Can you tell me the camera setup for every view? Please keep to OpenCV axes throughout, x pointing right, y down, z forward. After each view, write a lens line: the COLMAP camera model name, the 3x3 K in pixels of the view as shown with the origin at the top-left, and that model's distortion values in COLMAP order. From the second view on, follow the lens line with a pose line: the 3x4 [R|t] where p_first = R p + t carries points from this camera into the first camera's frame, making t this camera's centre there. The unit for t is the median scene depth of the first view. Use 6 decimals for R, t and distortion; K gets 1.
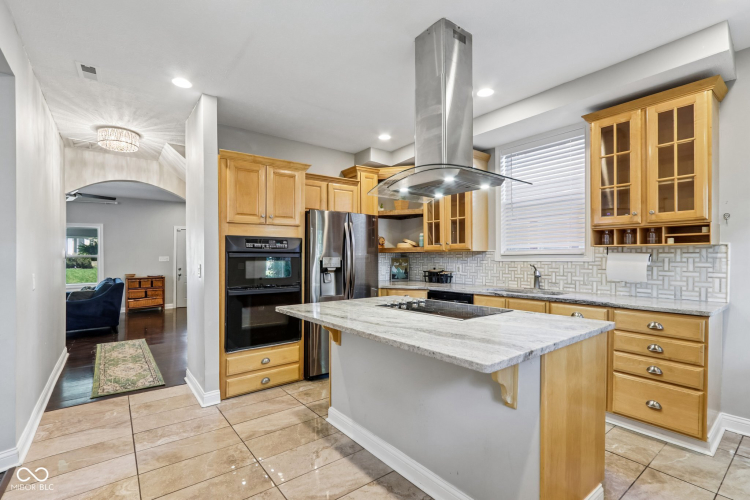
lens RADIAL K [[352.9, 0, 374.1], [0, 352.9, 254.4], [0, 0, 1]] dist [-0.017898, 0.003005]
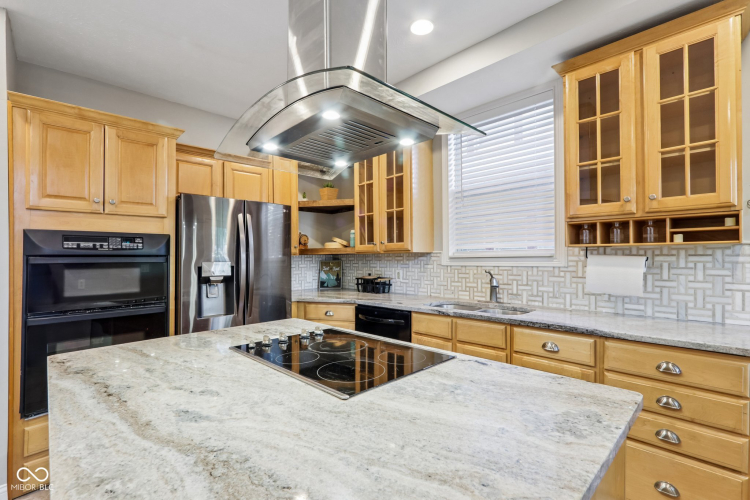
lens RADIAL K [[352.9, 0, 376.2], [0, 352.9, 253.2], [0, 0, 1]] dist [-0.017898, 0.003005]
pose [[0.993342, -0.002350, 0.115179, 0.138664], [0.002865, 0.999987, -0.004311, -0.006484], [-0.115167, 0.004613, 0.993335, 0.306133]]
